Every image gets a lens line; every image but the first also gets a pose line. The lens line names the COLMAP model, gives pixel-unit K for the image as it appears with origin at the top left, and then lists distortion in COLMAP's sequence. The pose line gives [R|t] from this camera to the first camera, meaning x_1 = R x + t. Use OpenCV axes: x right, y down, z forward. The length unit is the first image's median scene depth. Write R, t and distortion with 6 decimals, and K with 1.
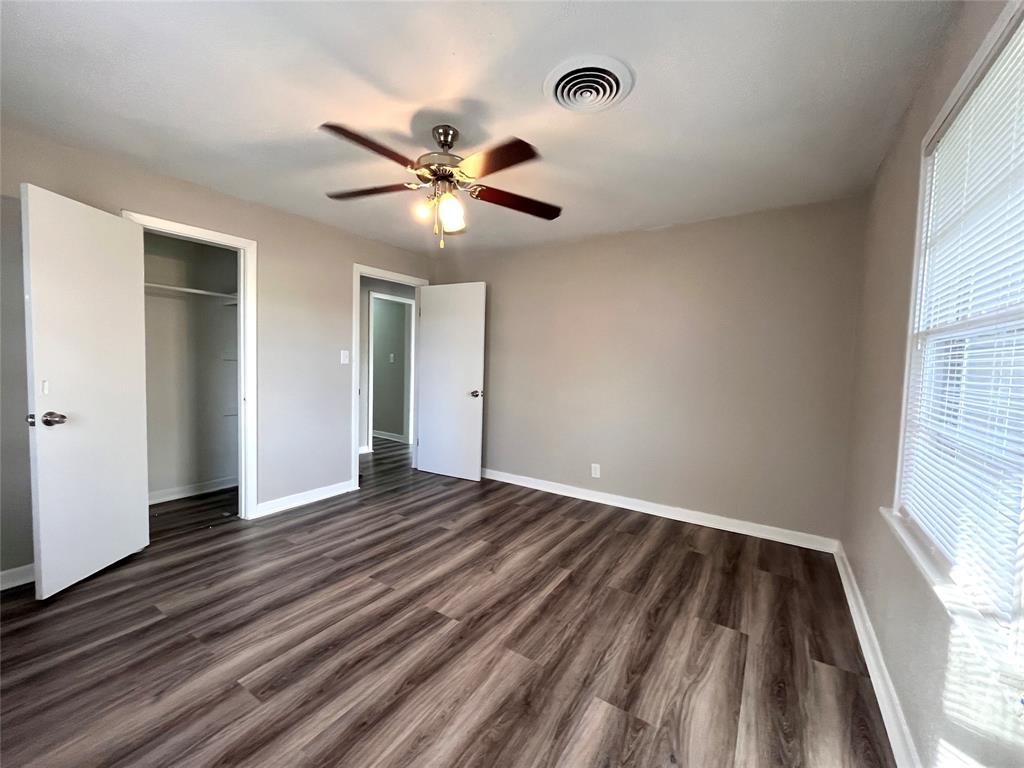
lens RADIAL K [[411.4, 0, 512.7], [0, 411.4, 381.5], [0, 0, 1]] dist [-0.003095, 0.000533]
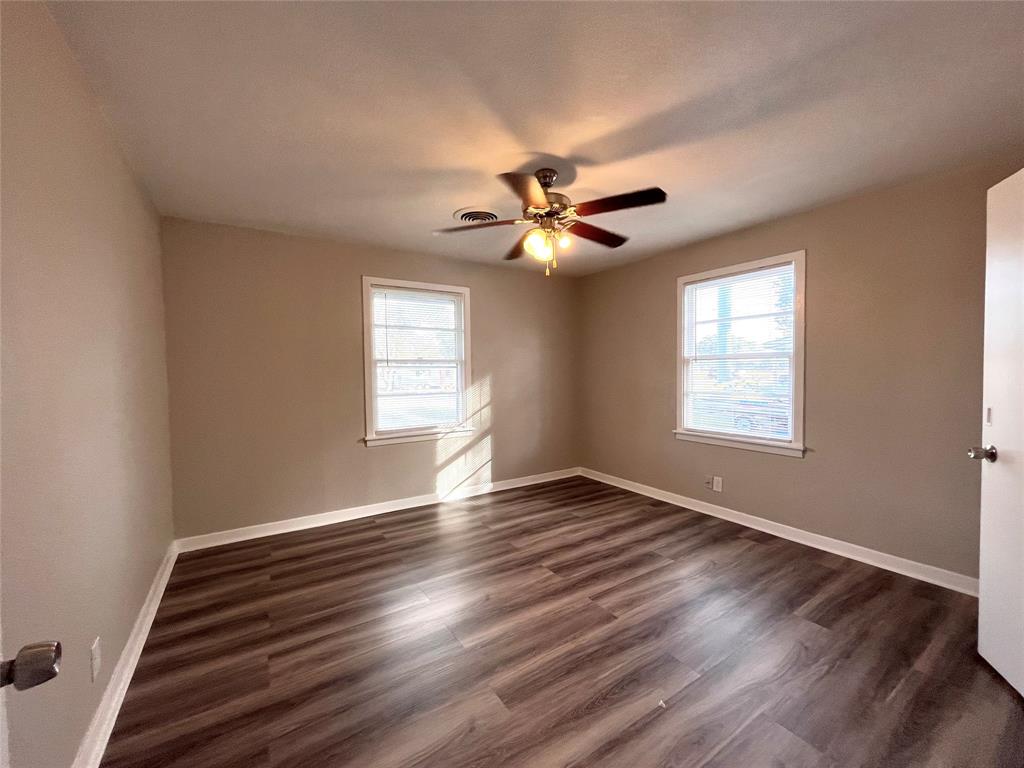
lens RADIAL K [[411.4, 0, 508.6], [0, 411.4, 380.2], [0, 0, 1]] dist [-0.003095, 0.000533]
pose [[-0.908056, -0.025622, 0.418065, -0.529124], [0.006499, 0.997145, 0.075229, -0.122053], [-0.418799, 0.071029, -0.905297, 2.006804]]
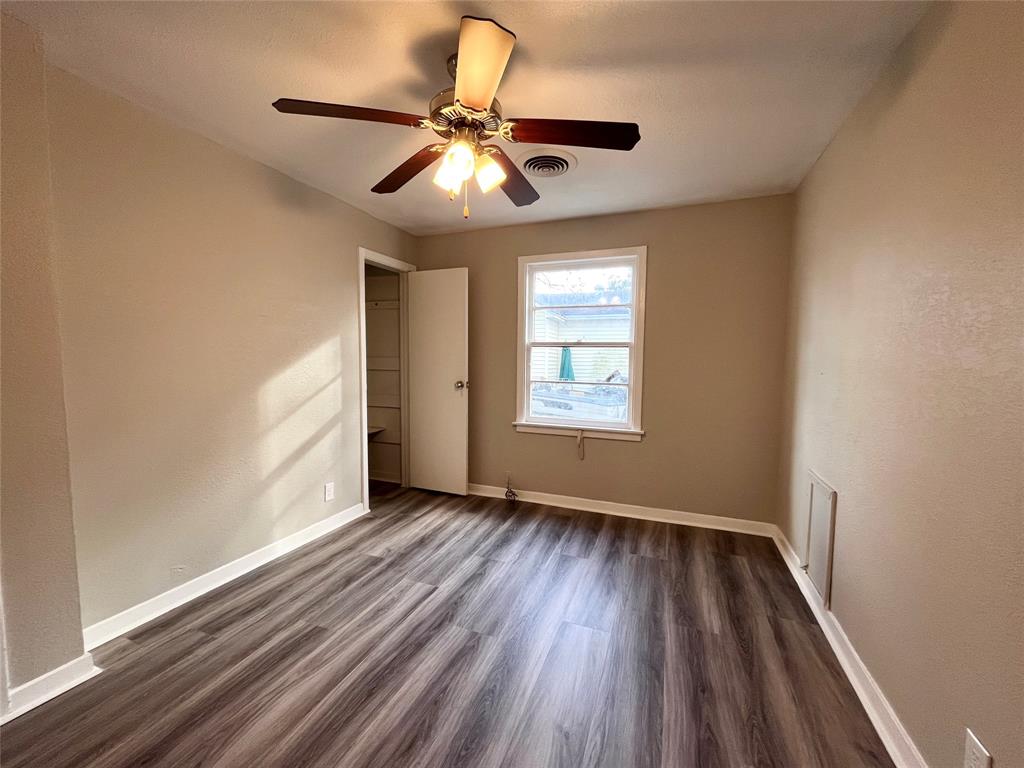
lens RADIAL K [[411.4, 0, 509.3], [0, 411.4, 392.2], [0, 0, 1]] dist [-0.003095, 0.000533]
pose [[-0.985179, -0.006017, -0.171423, -0.124785], [-0.029448, 0.990480, 0.134471, -0.116419], [0.168982, 0.137526, -0.975977, 1.728334]]
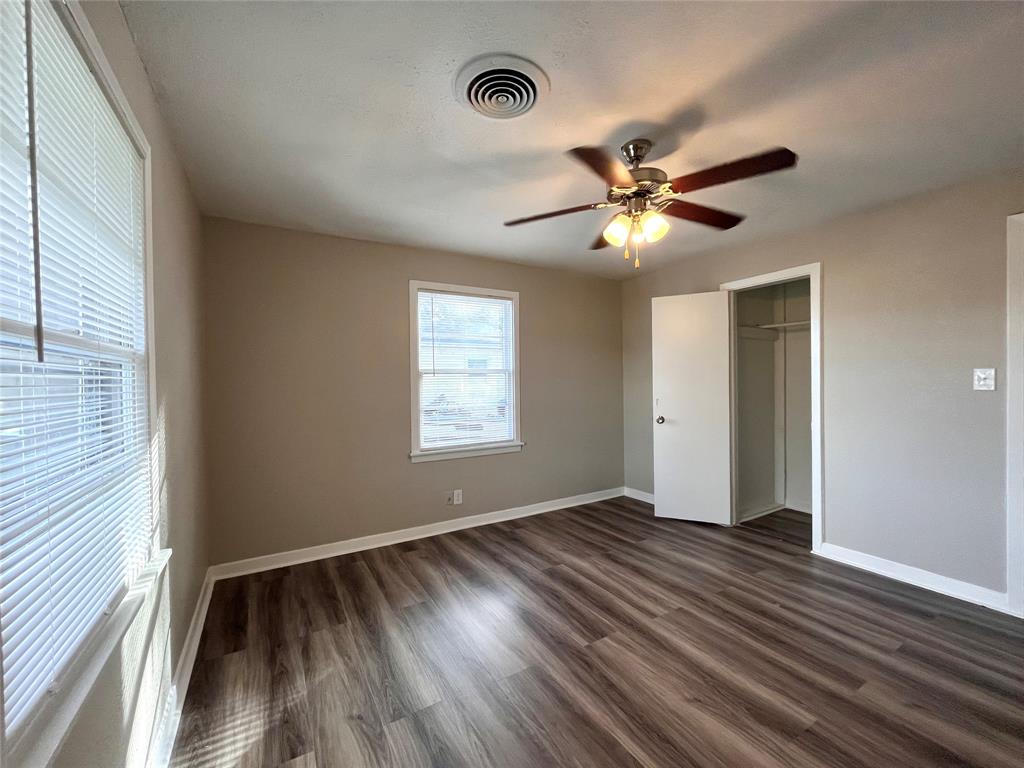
lens RADIAL K [[411.4, 0, 513.6], [0, 411.4, 382.9], [0, 0, 1]] dist [-0.003095, 0.000533]
pose [[-0.446439, -0.017696, -0.894639, 0.764747], [-0.038431, 0.999261, -0.000587, -0.046841], [0.893988, 0.034120, -0.446789, 1.135171]]
